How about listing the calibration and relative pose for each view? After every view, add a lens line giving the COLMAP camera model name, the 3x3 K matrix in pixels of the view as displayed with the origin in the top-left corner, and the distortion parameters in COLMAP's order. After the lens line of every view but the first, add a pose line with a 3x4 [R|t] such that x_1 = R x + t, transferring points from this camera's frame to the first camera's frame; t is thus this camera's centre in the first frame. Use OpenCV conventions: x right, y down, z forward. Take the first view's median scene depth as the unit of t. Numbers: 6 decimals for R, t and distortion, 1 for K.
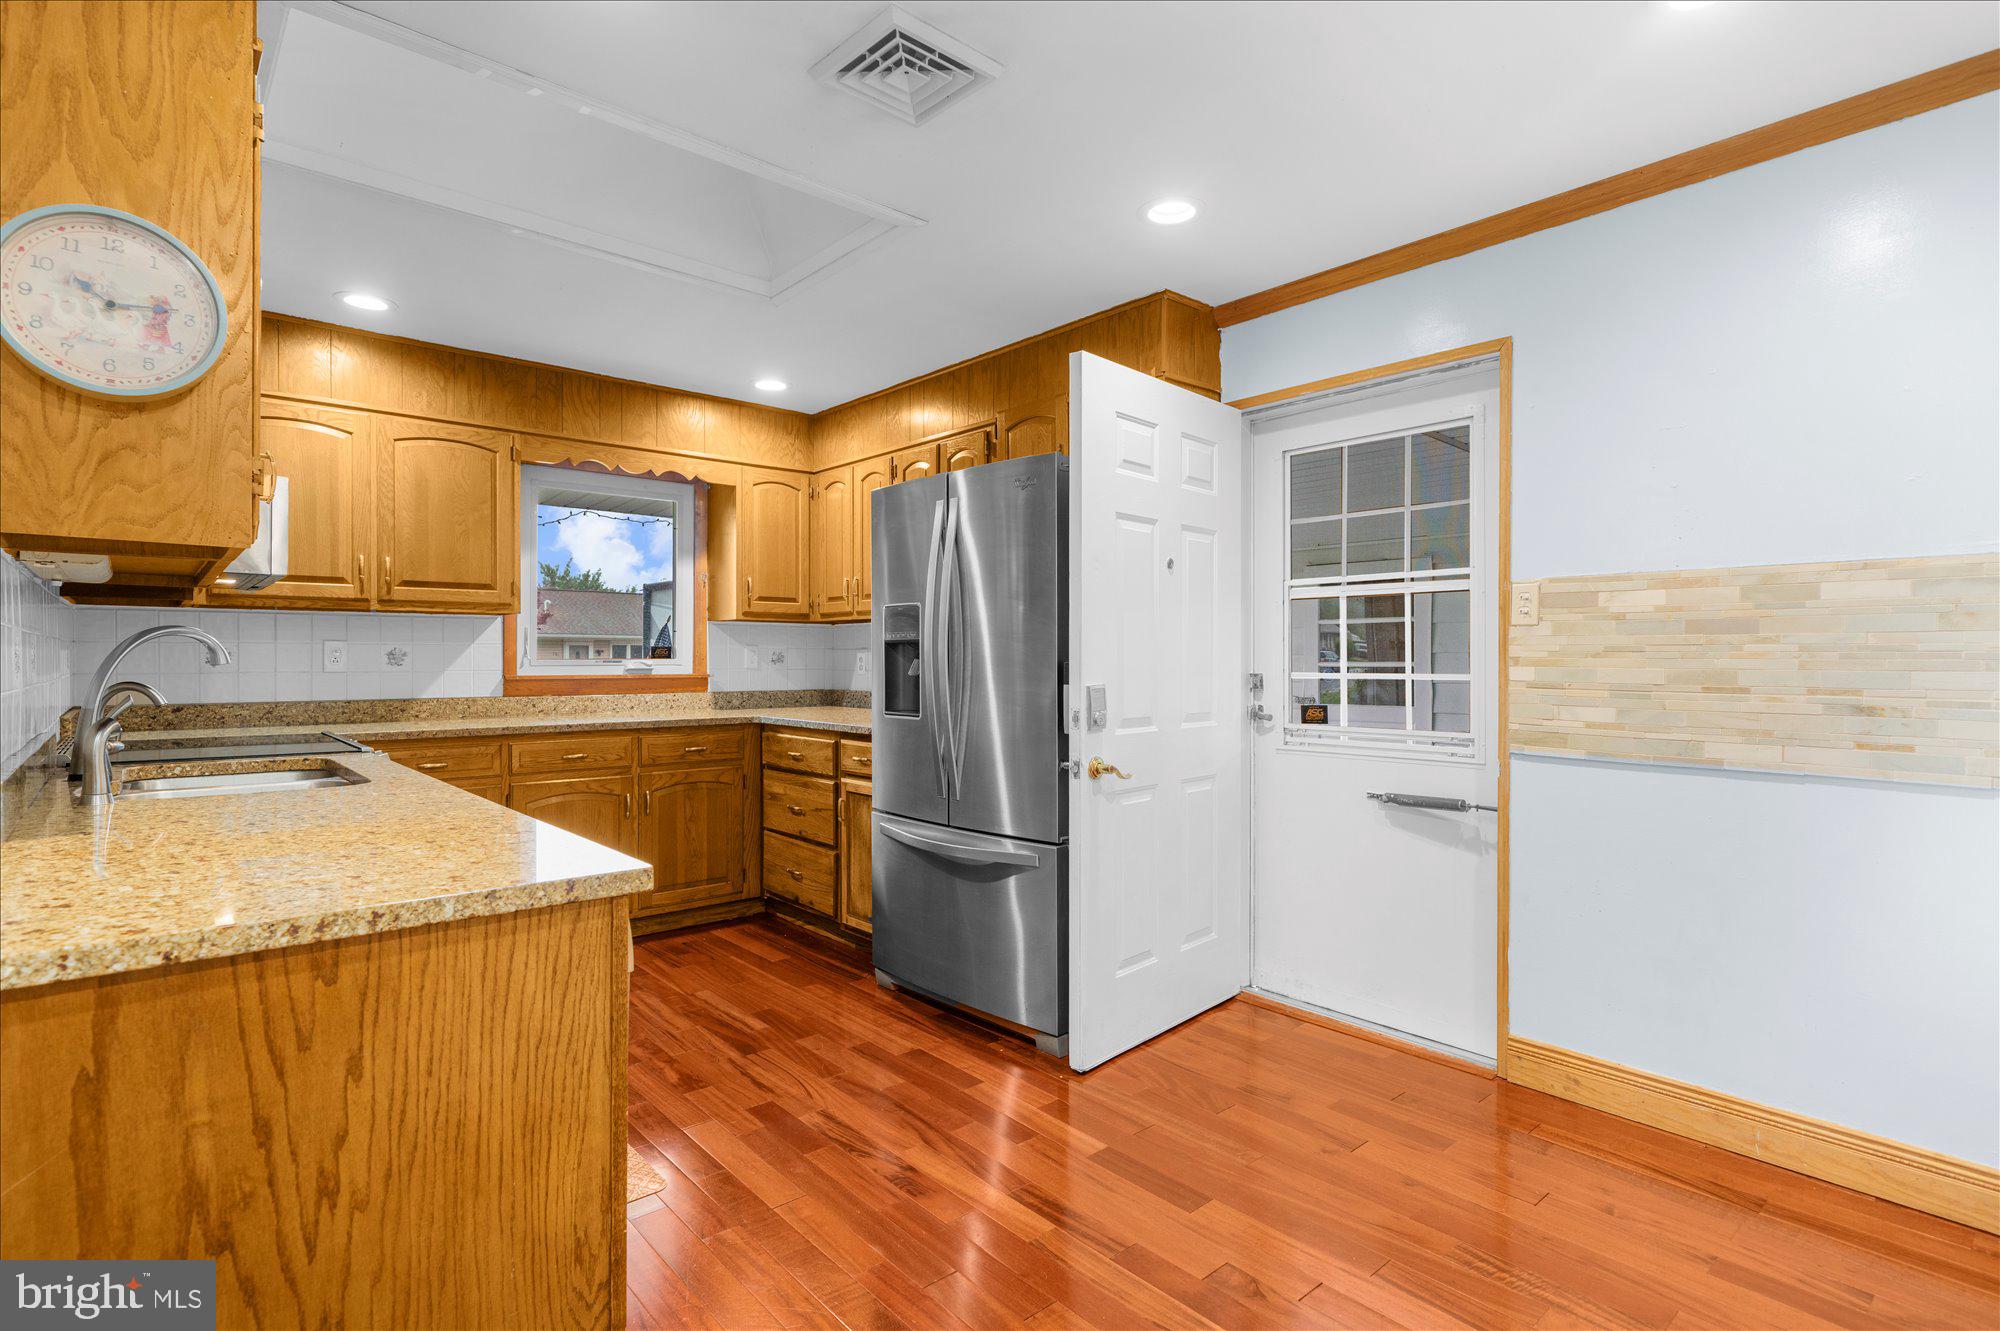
lens RADIAL K [[961.0, 0, 1005.8], [0, 961.0, 658.5], [0, 0, 1]] dist [0.000173, -0.000350]
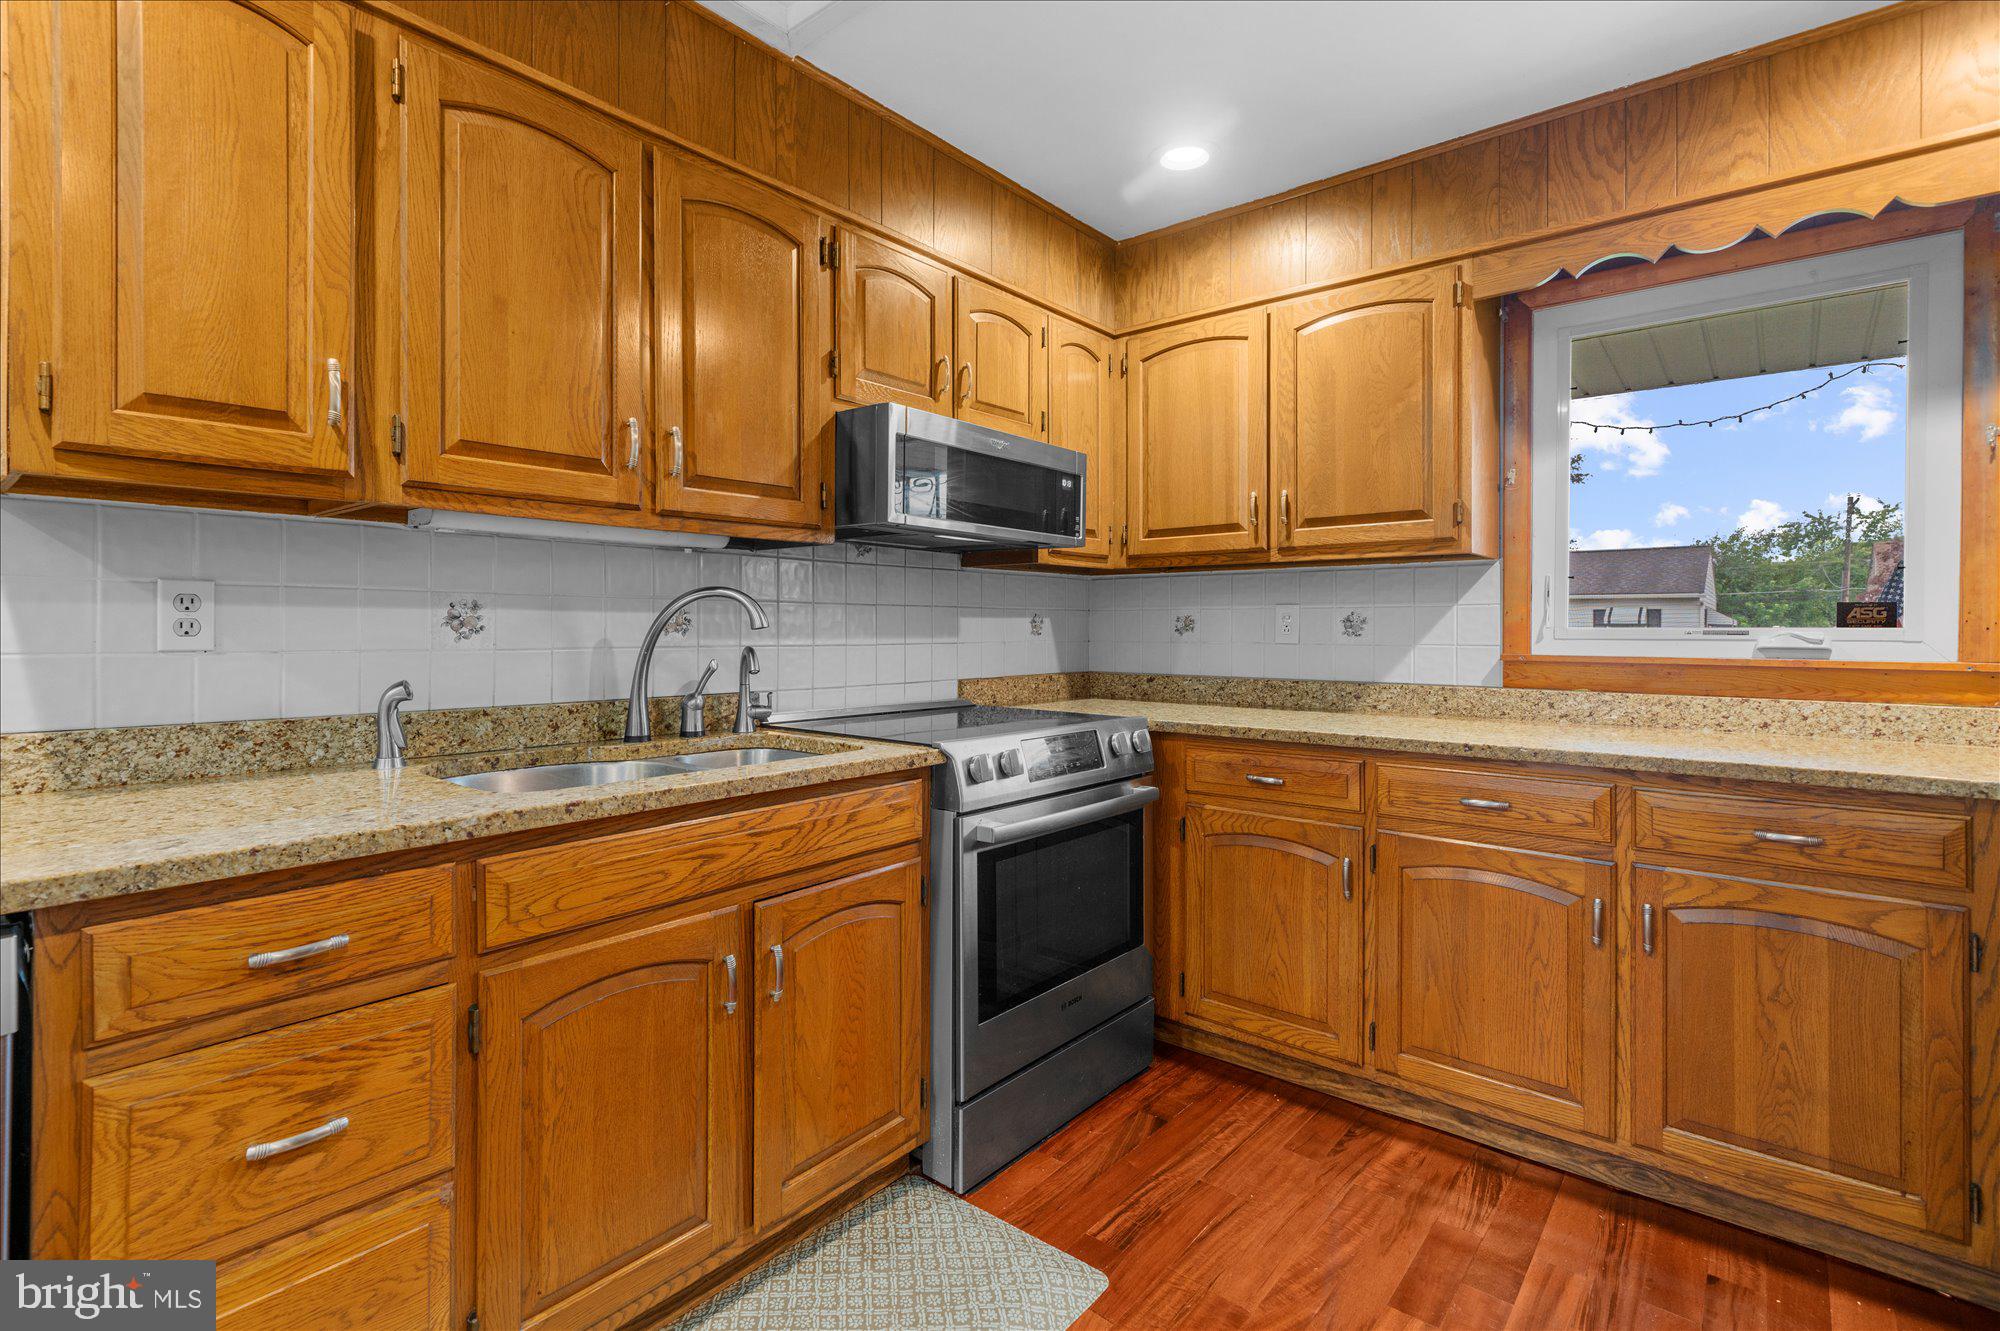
lens RADIAL K [[935.8, 0, 1009.6], [0, 935.8, 628.2], [0, 0, 1]] dist [0.001565, 0.000124]
pose [[0.149847, -0.001312, -0.988708, 0.038278], [-0.003755, 0.999991, -0.001896, 0.003526], [0.988702, 0.003997, 0.149841, 0.625648]]
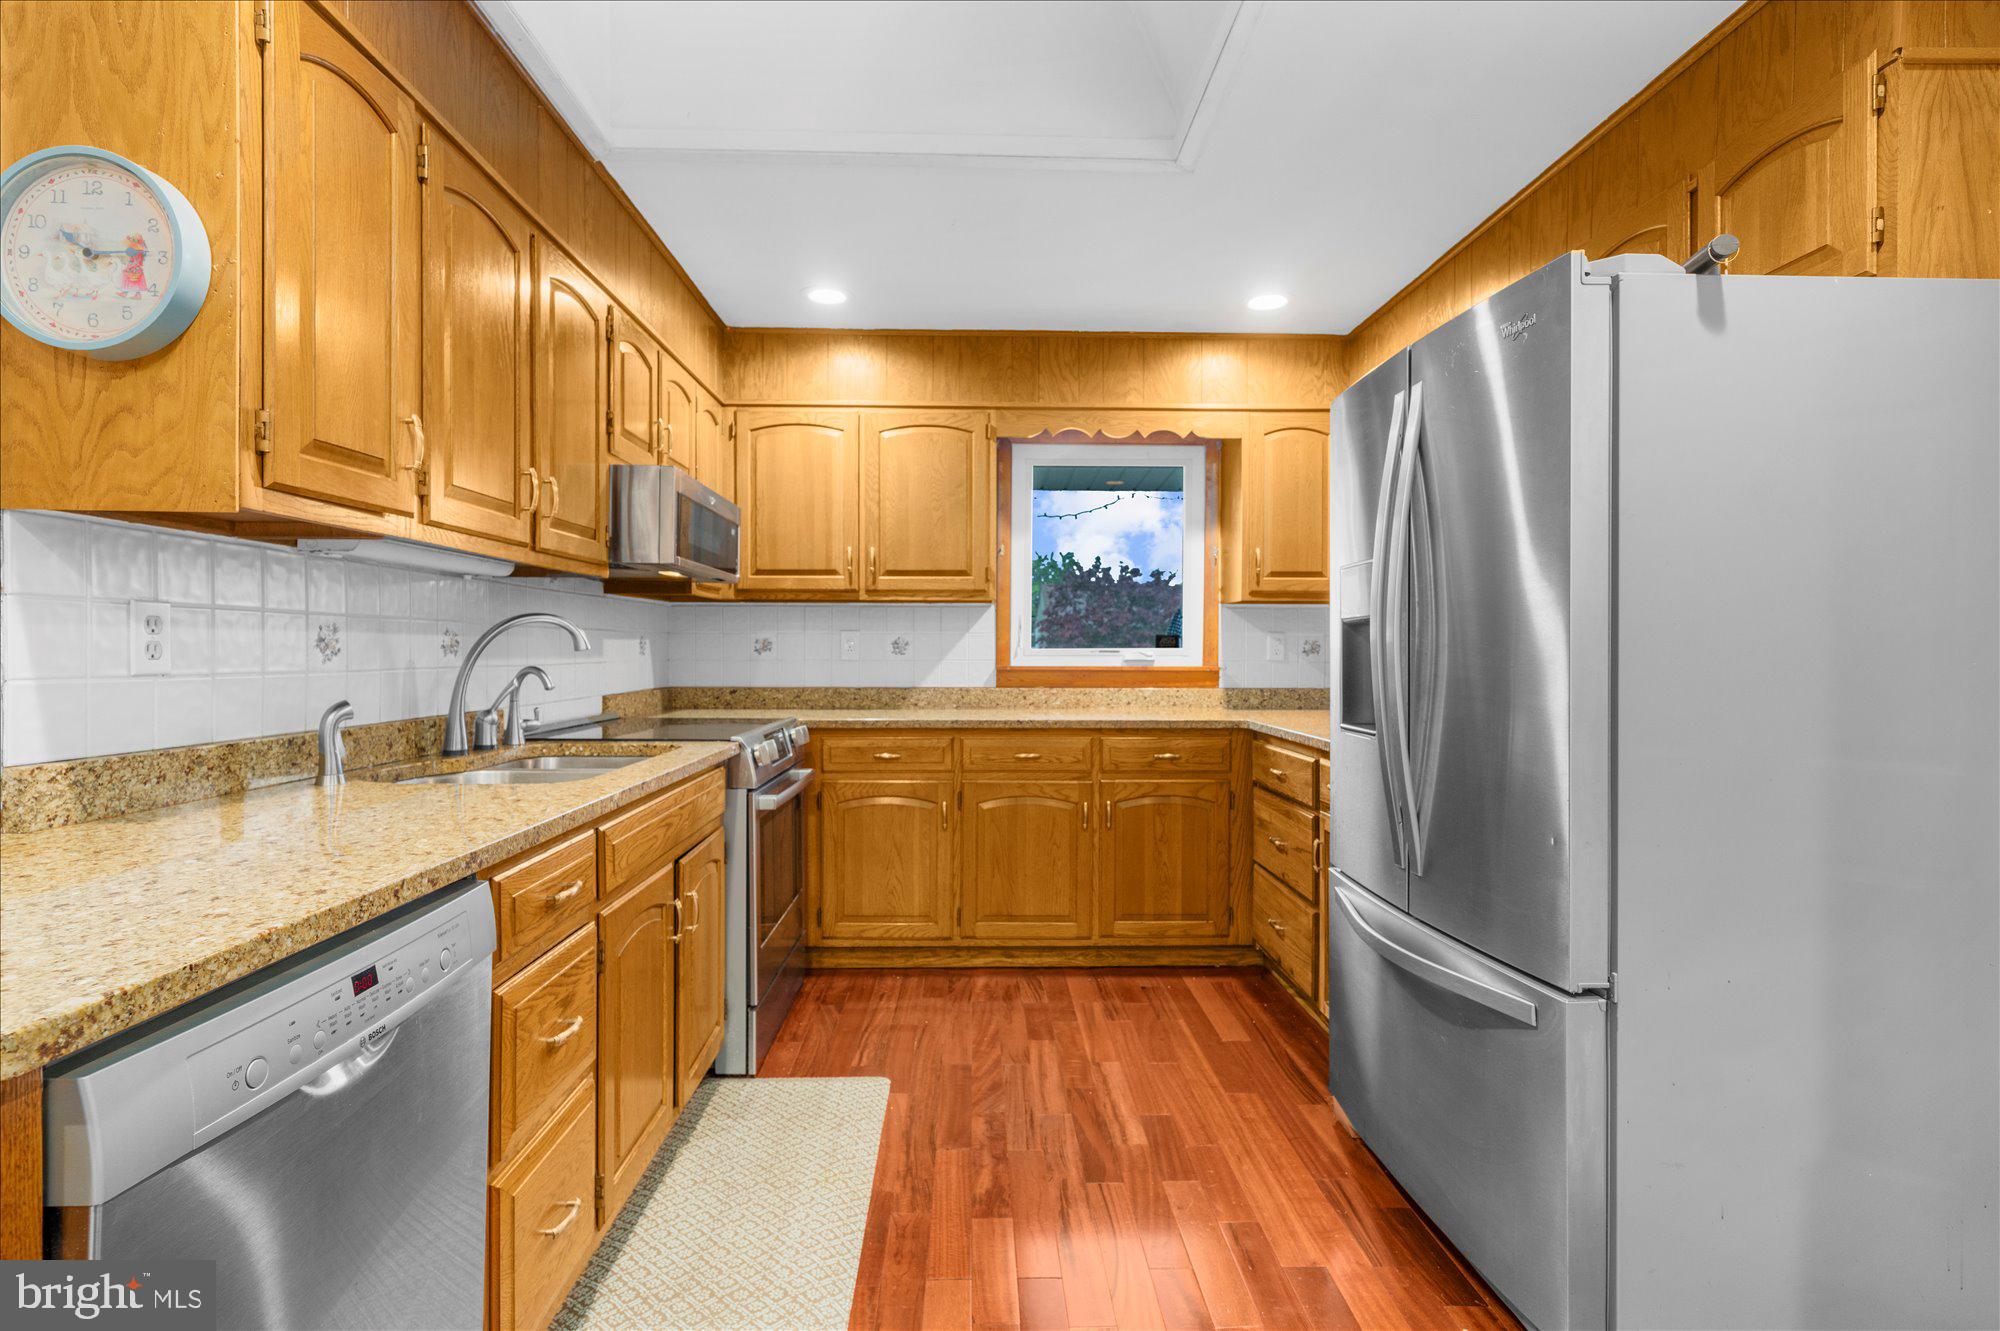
lens RADIAL K [[961.0, 0, 1005.8], [0, 961.0, 658.5], [0, 0, 1]] dist [0.000173, -0.000350]
pose [[0.767314, 0.006791, -0.641236, 0.109565], [-0.002194, 0.999966, 0.007966, 0.003117], [0.641268, -0.004706, 0.767302, 0.283480]]
